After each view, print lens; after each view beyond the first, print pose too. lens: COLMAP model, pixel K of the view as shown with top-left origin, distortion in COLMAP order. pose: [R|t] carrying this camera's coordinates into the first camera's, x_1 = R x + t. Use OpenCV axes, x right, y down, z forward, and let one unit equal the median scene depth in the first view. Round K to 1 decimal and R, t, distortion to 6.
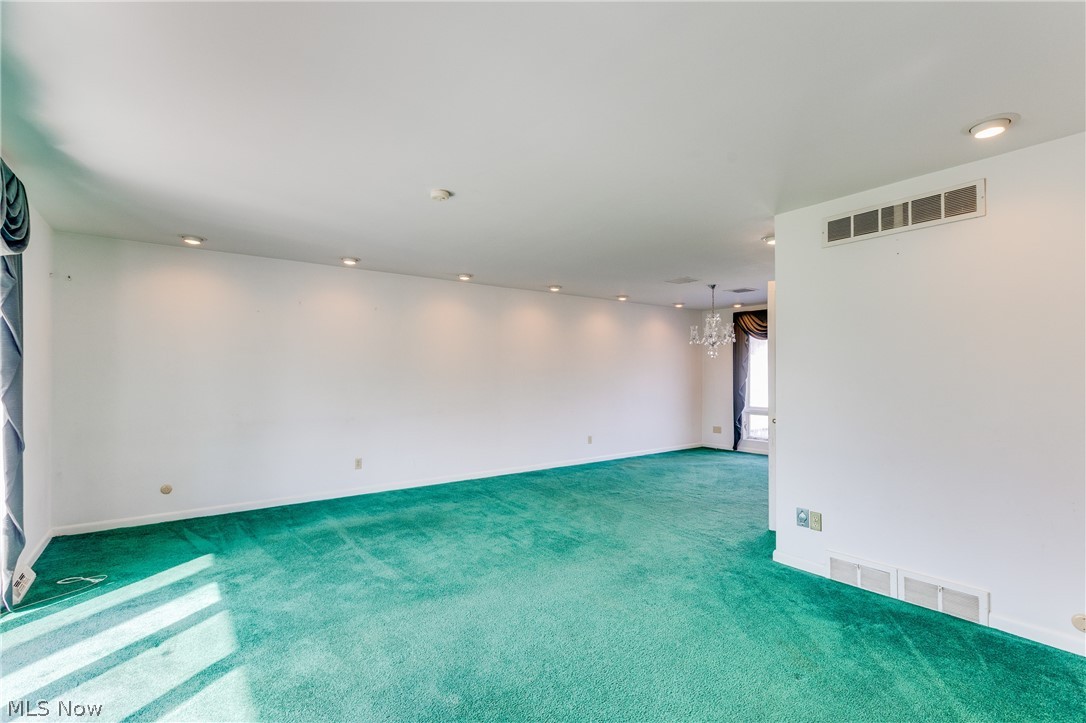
lens RADIAL K [[489.3, 0, 540.0], [0, 489.3, 370.5], [0, 0, 1]] dist [0.003524, 0.000424]
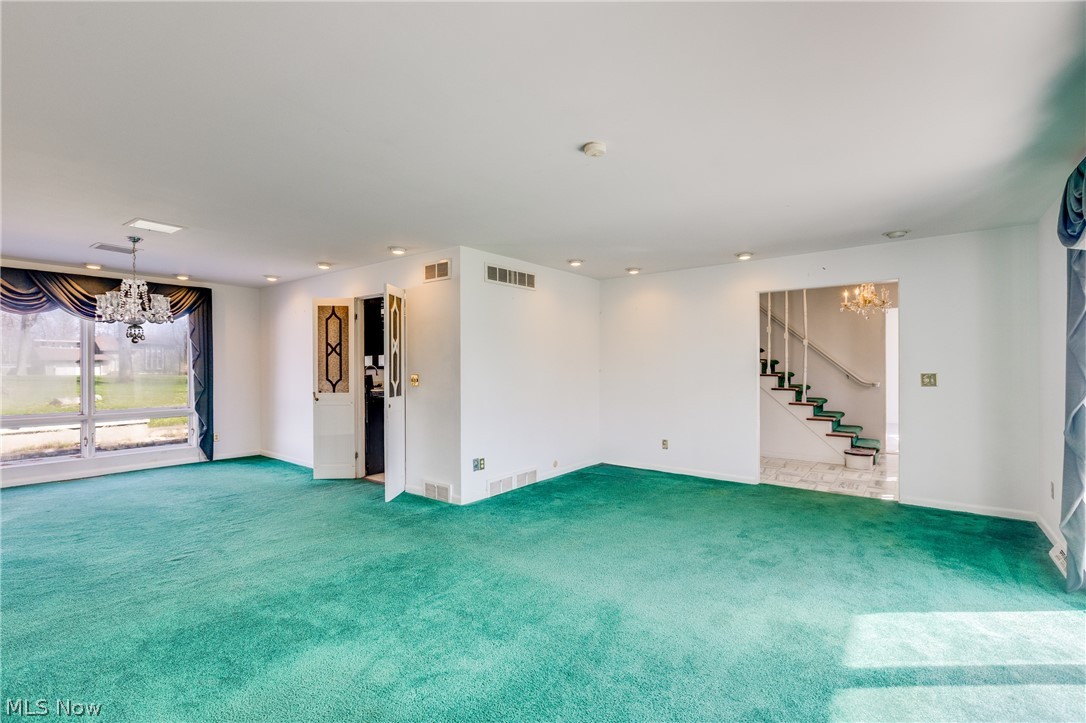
lens RADIAL K [[496.9, 0, 536.5], [0, 496.9, 369.6], [0, 0, 1]] dist [0.004015, 0.001271]
pose [[-0.247573, -0.008037, 0.968836, -0.480159], [-0.007127, 0.999954, 0.006474, 0.004556], [-0.968843, -0.005302, -0.247619, 0.621299]]
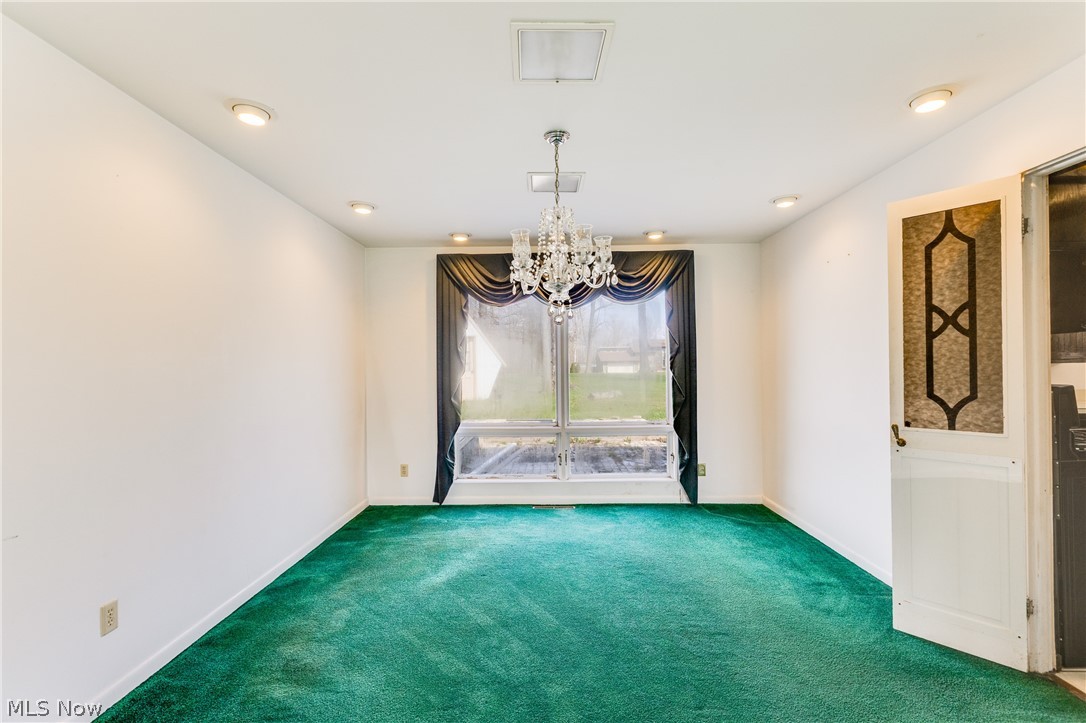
lens RADIAL K [[496.9, 0, 542.5], [0, 496.9, 367.1], [0, 0, 1]] dist [0.004015, 0.001271]
pose [[0.609845, -0.007043, 0.792489, 0.036362], [0.004208, 0.999975, 0.005648, 0.006756], [-0.792509, -0.000110, 0.609860, 0.771774]]
